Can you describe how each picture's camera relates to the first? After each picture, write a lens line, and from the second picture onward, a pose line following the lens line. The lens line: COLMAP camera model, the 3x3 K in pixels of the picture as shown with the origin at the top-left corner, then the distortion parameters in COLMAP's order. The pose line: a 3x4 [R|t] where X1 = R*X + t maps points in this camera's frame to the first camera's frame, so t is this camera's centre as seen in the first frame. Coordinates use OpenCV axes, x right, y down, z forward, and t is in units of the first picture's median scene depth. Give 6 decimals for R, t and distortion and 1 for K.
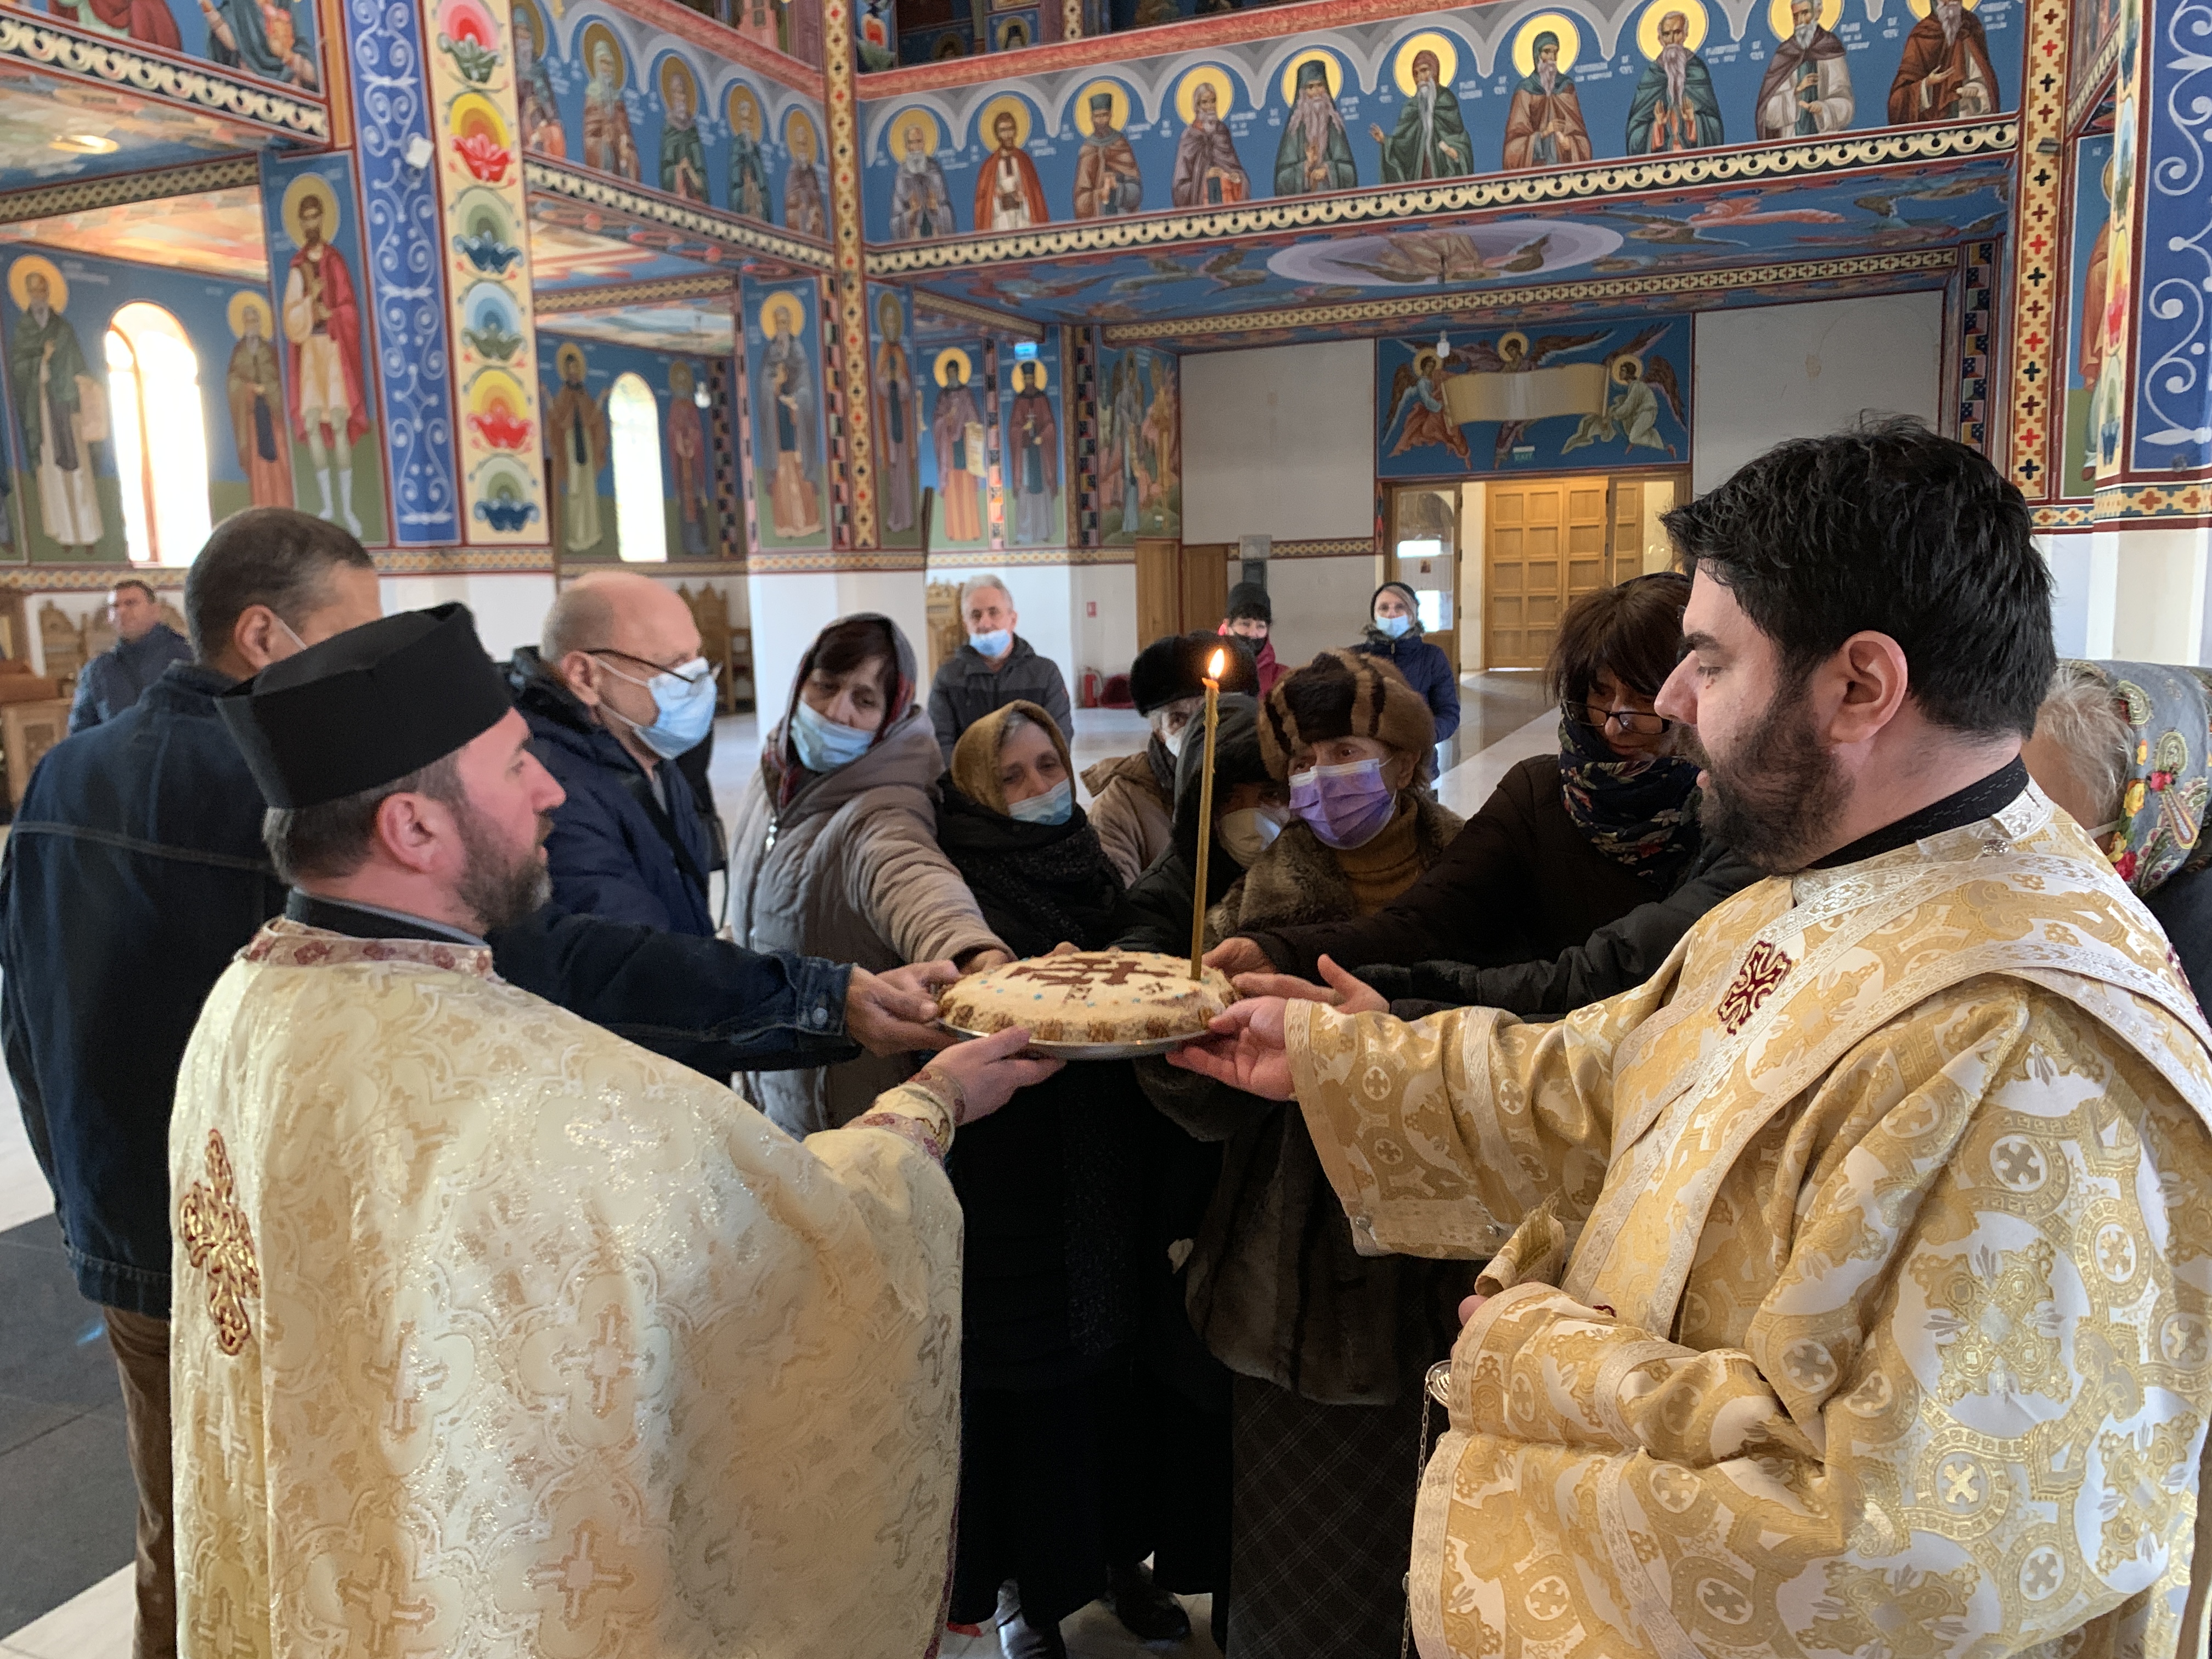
lens RADIAL K [[1752.1, 0, 1097.6], [0, 1752.1, 810.9], [0, 0, 1]] dist [0.006062, 0.009176]
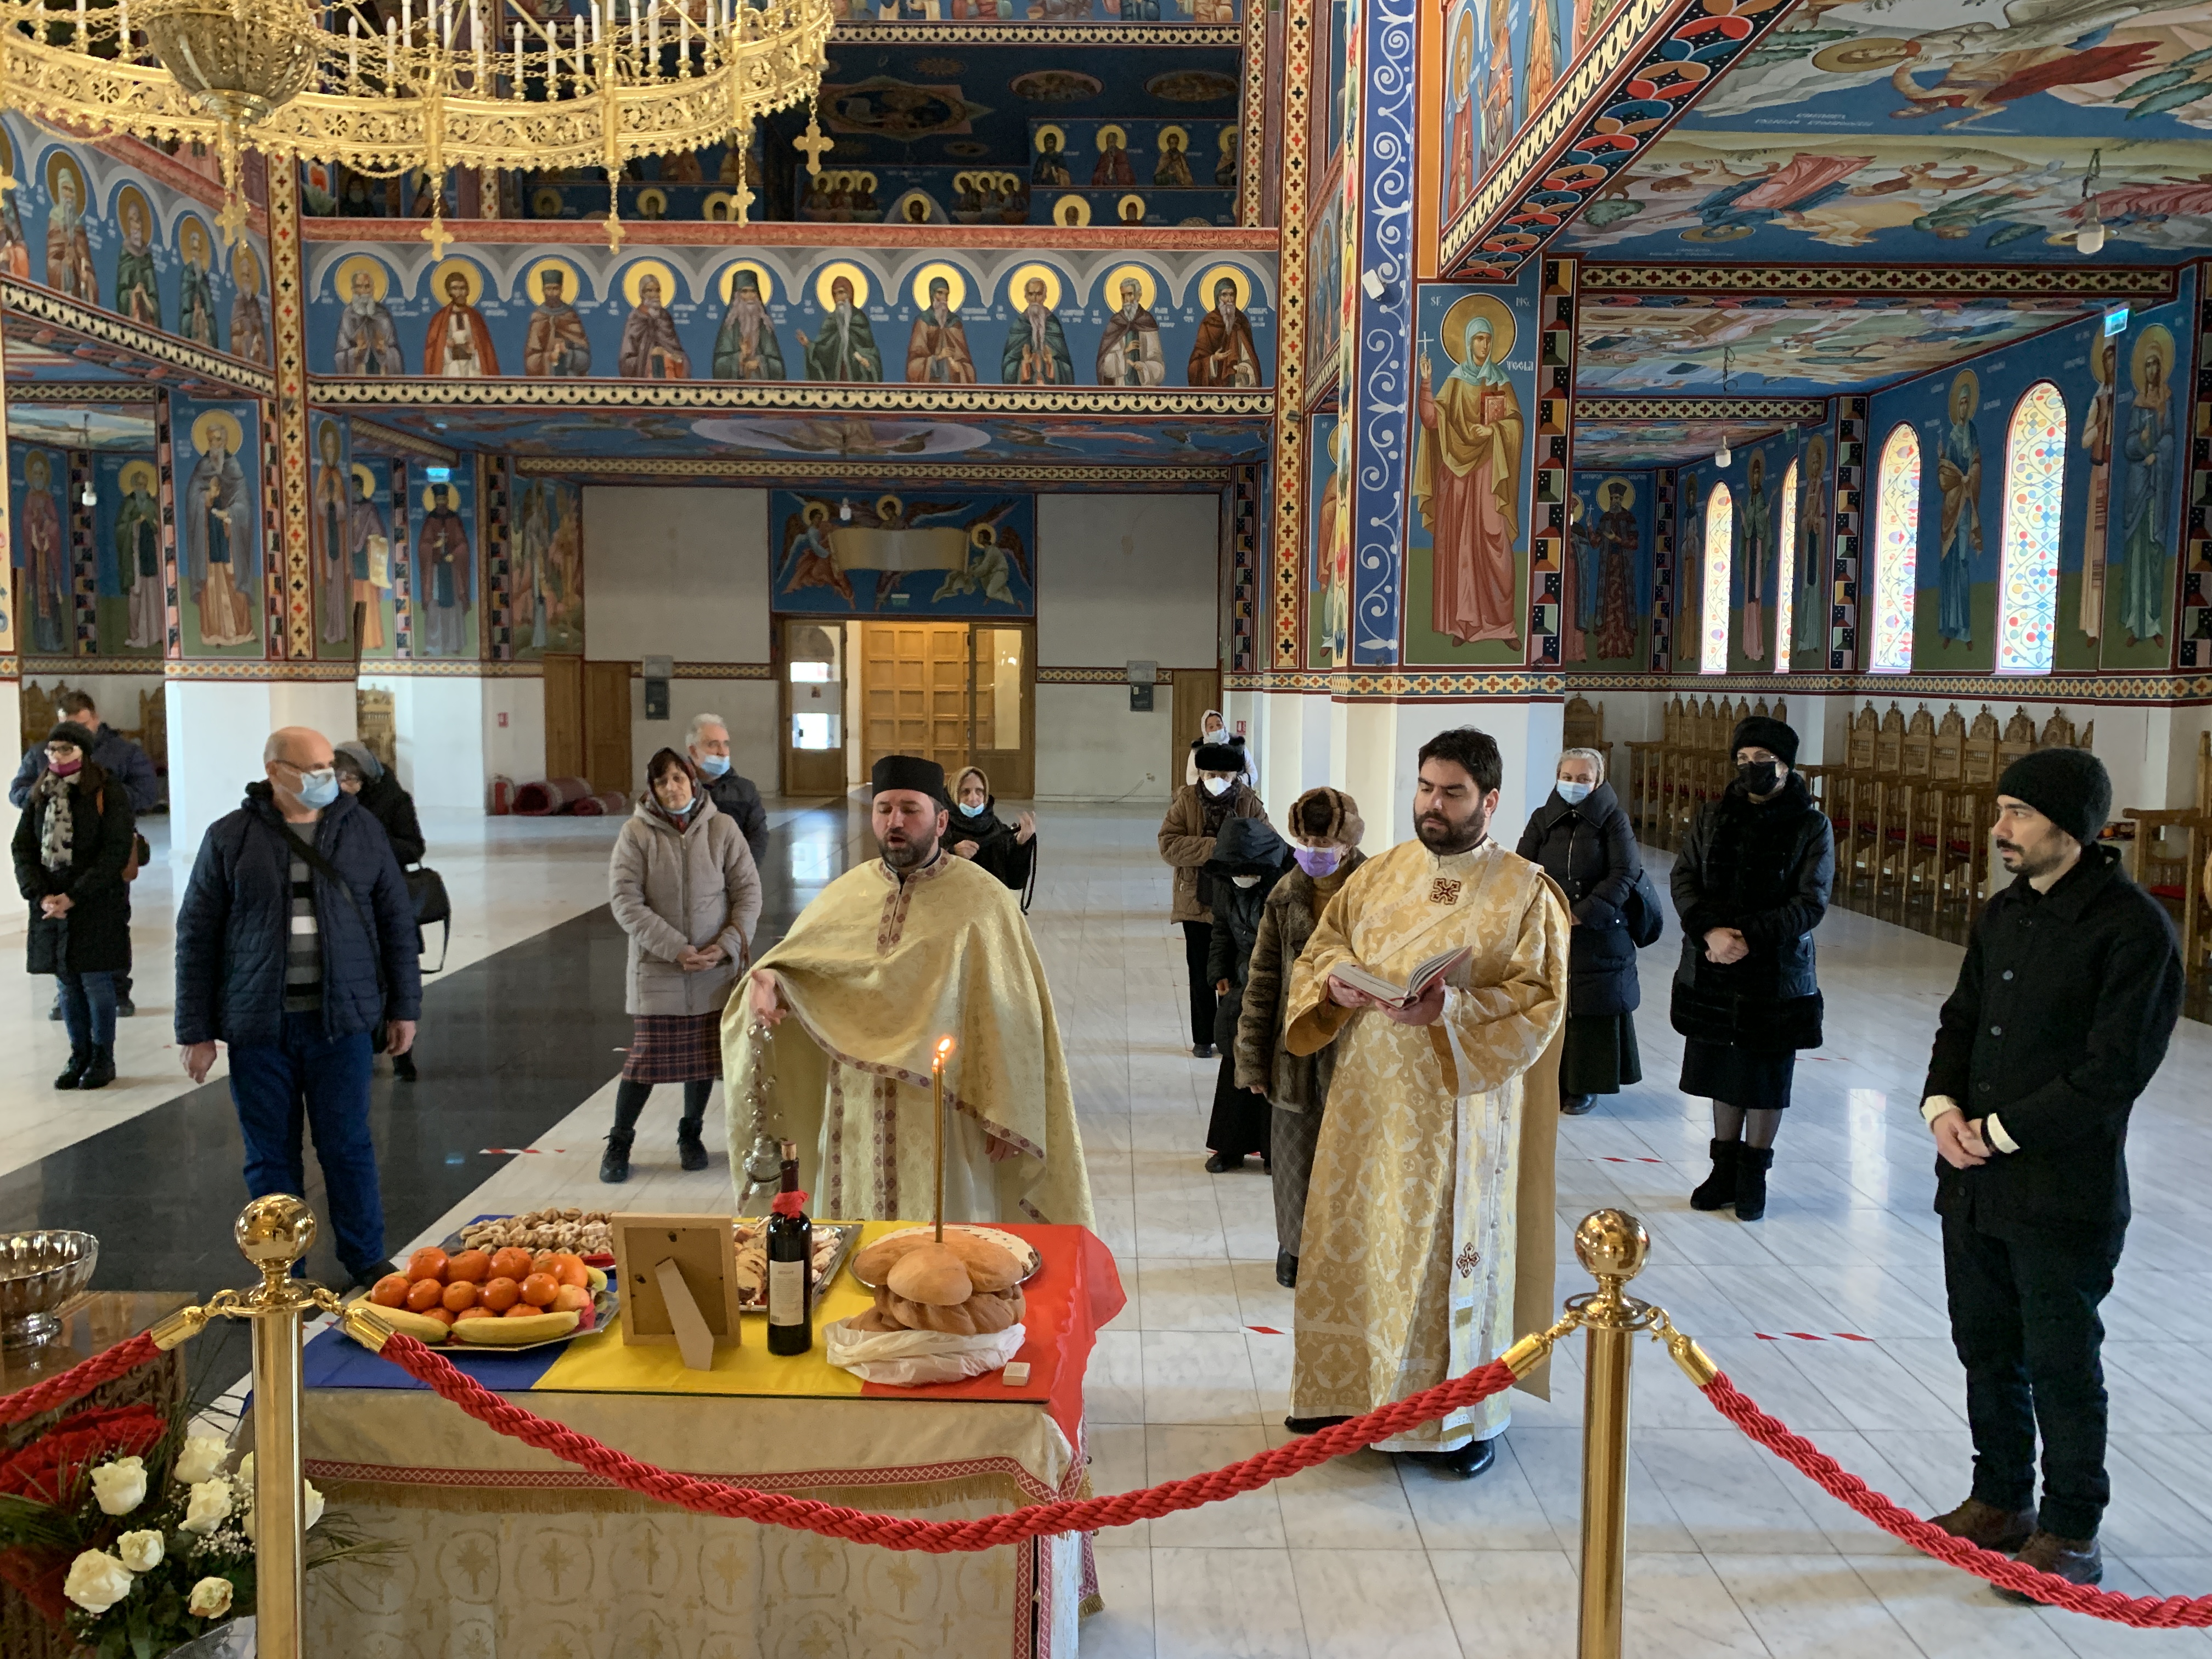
lens RADIAL K [[1673.6, 0, 1149.7], [0, 1673.6, 825.7], [0, 0, 1]] dist [0.138197, -0.331214]
pose [[0.916023, 0.002710, 0.401116, -0.082710], [0.017688, 0.998732, -0.047141, 0.006303], [-0.400735, 0.050277, 0.914813, -0.133631]]
